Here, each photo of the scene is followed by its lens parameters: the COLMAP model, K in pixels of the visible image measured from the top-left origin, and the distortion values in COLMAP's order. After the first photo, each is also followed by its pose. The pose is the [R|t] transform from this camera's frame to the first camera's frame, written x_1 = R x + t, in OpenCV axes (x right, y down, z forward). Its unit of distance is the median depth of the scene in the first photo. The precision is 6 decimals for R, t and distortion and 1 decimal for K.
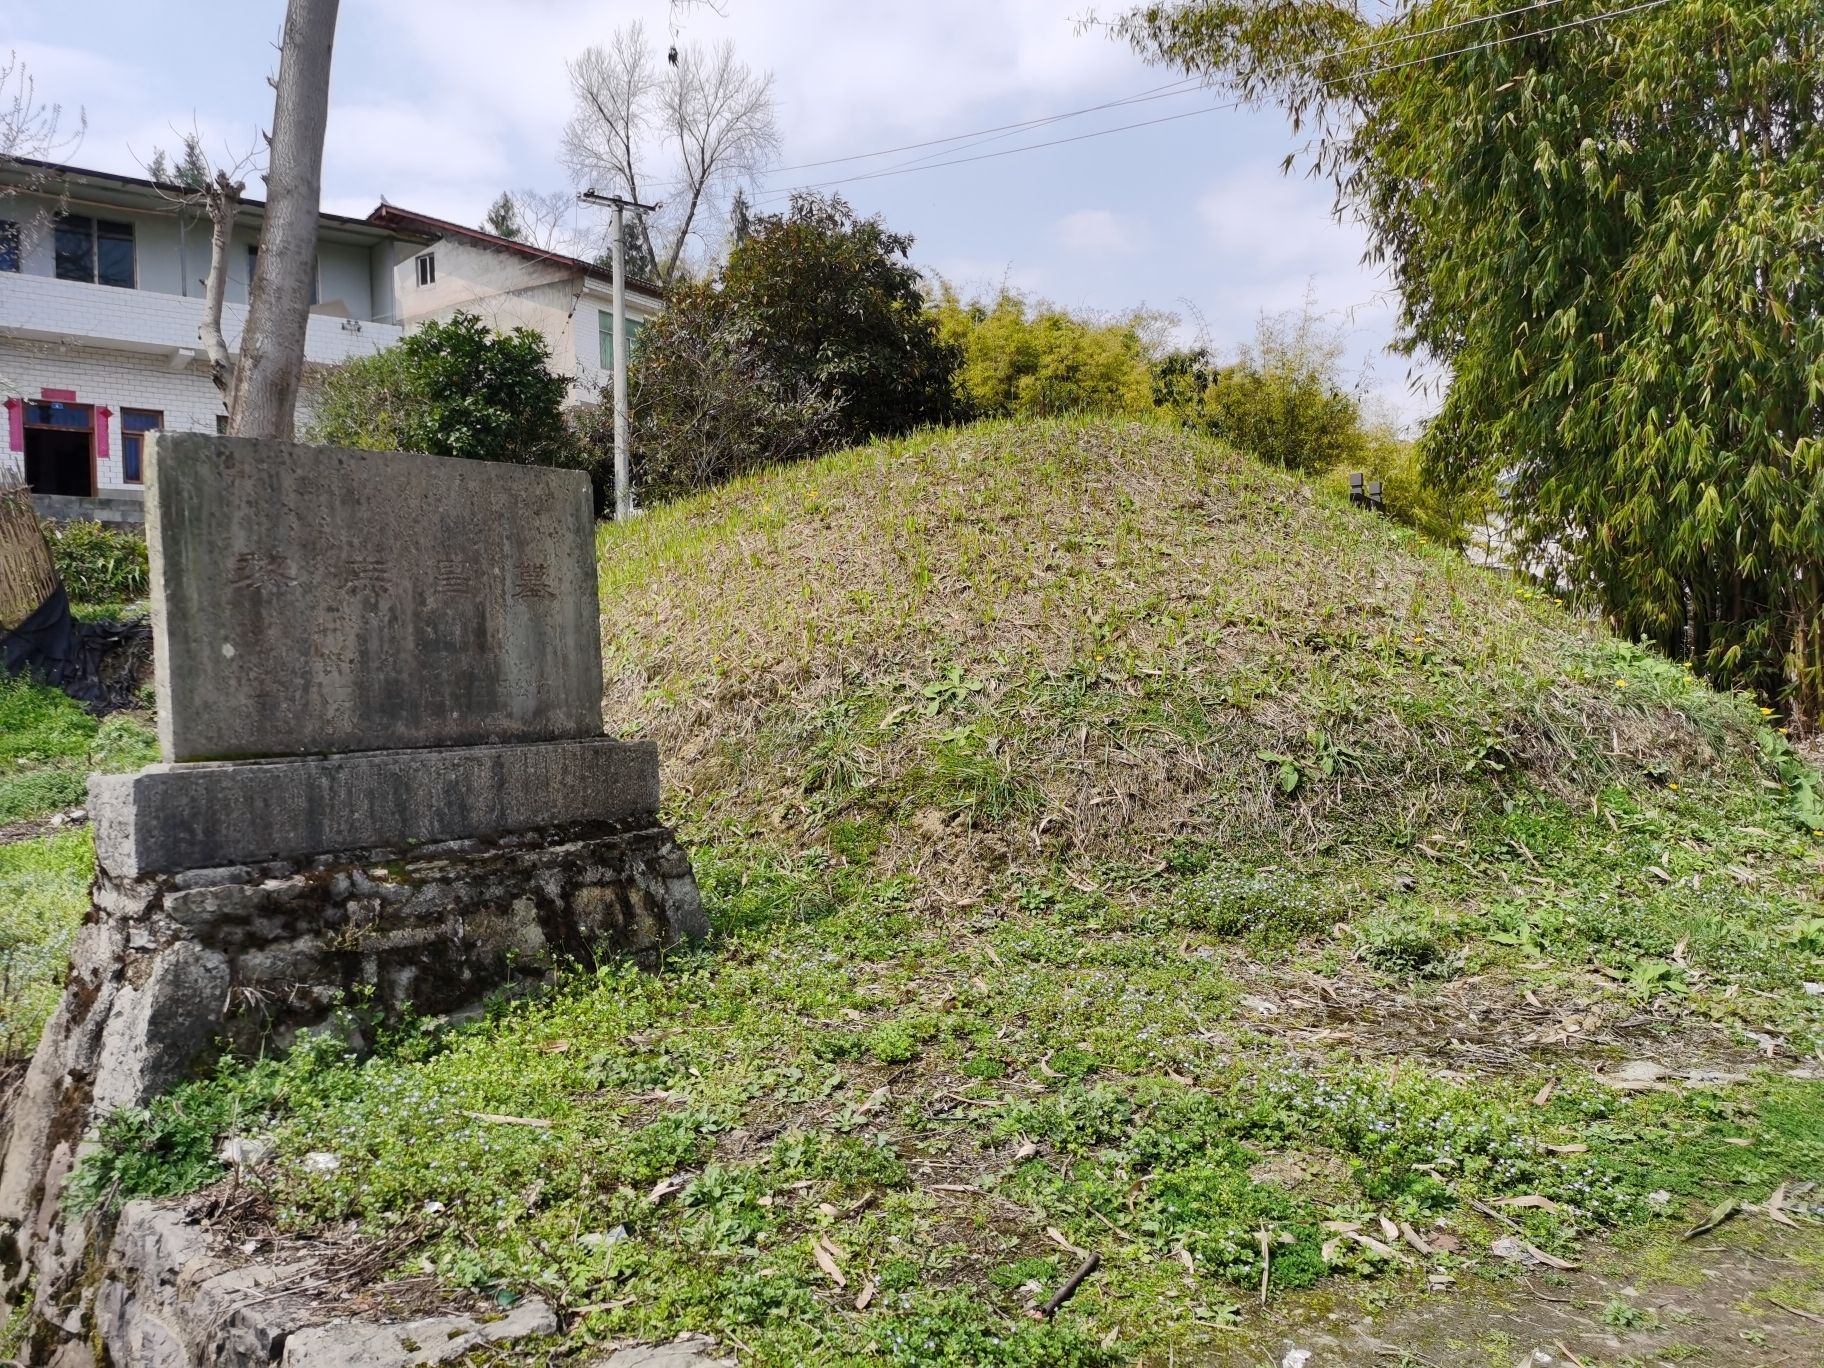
lens RADIAL K [[1395.9, 0, 919.7], [0, 1395.9, 697.3], [0, 0, 1]] dist [0.039392, -0.028808]
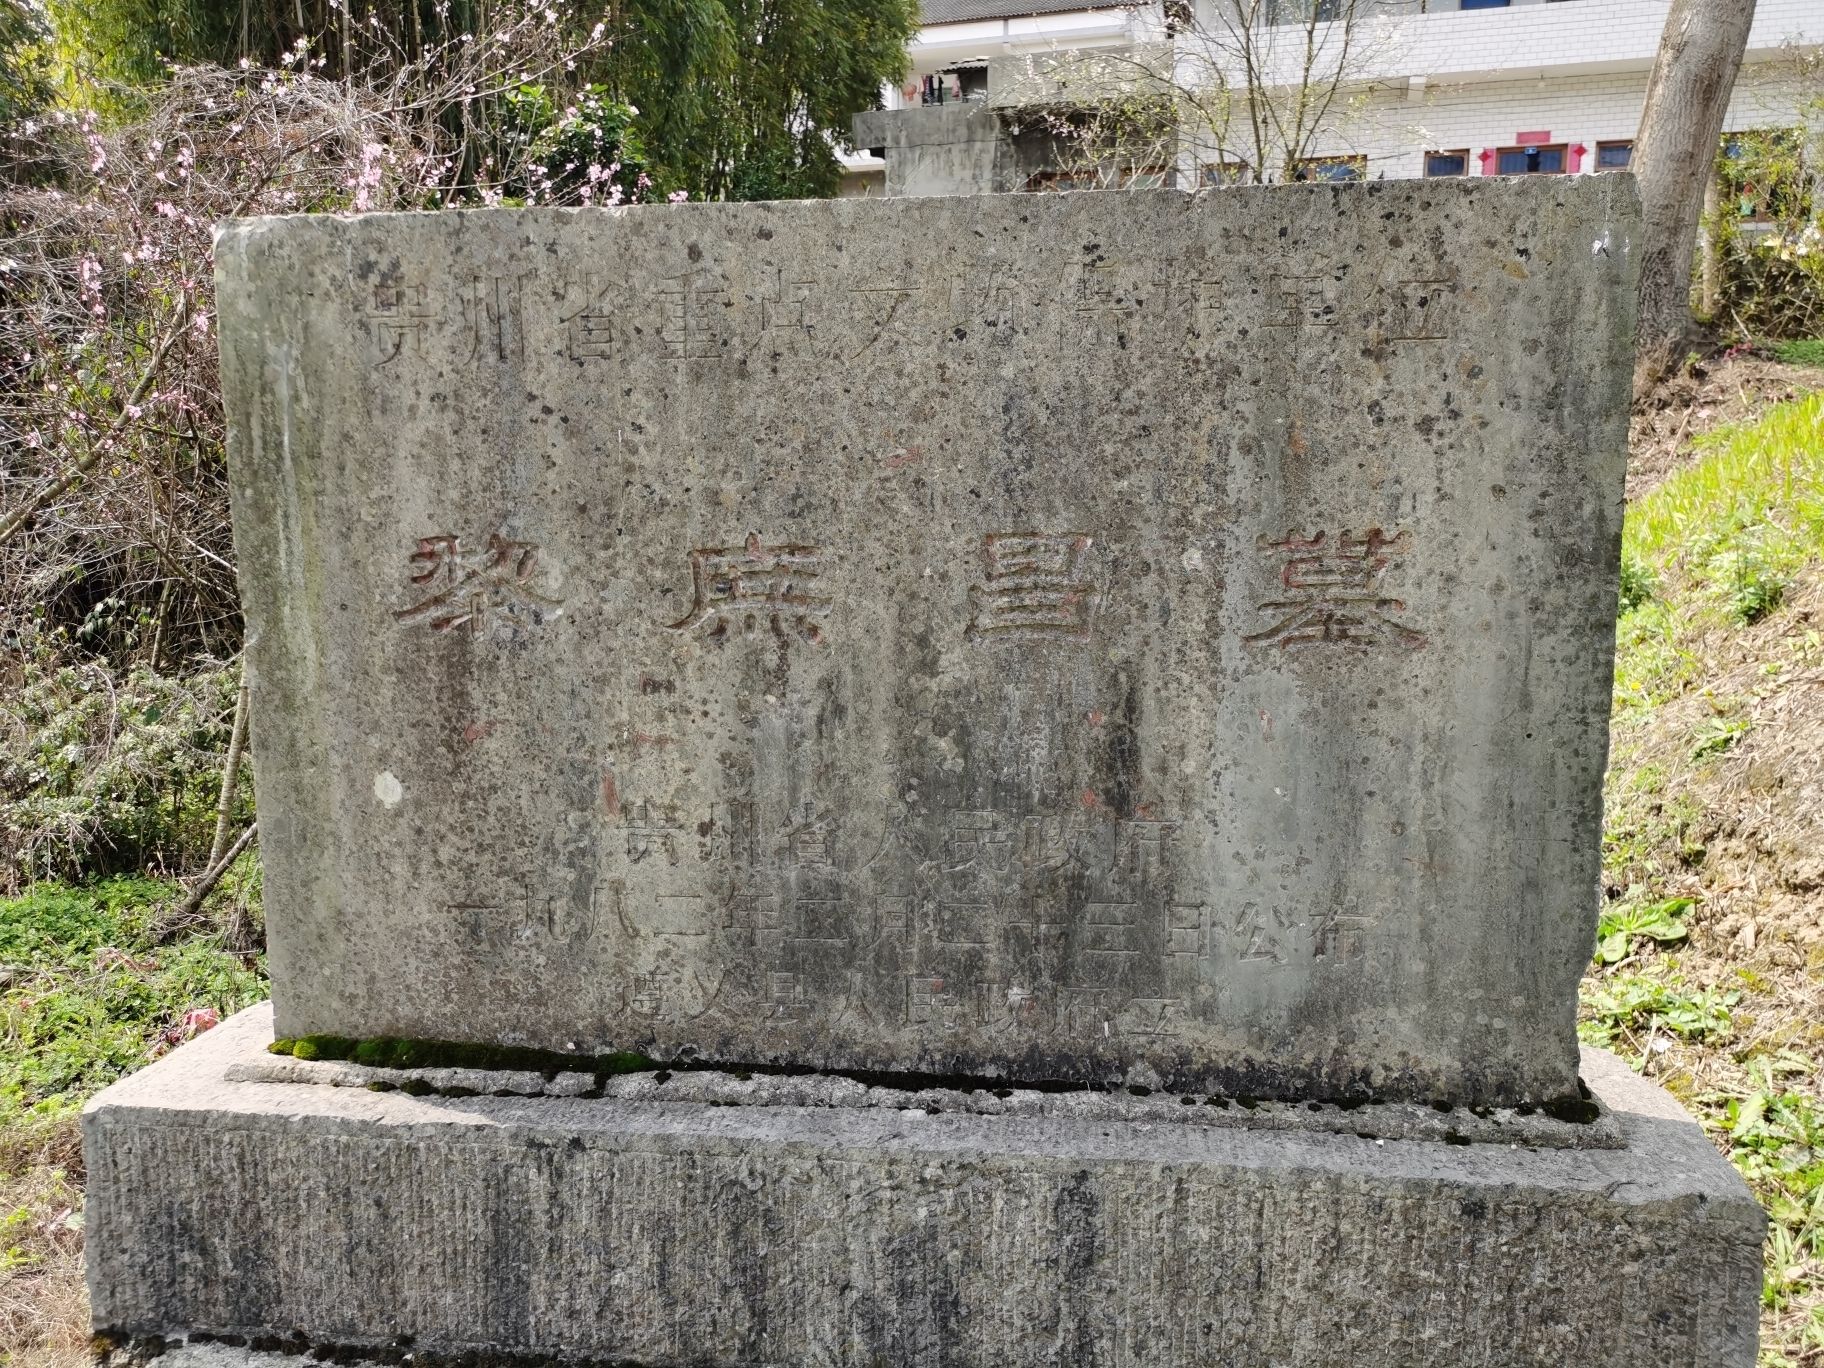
lens RADIAL K [[1395.9, 0, 909.5], [0, 1395.9, 689.9], [0, 0, 1]] dist [0.039392, -0.028808]
pose [[0.554122, 0.168836, -0.815134, -0.088035], [-0.026197, 0.982268, 0.185645, -0.125787], [0.832023, -0.081516, 0.548719, 0.833335]]
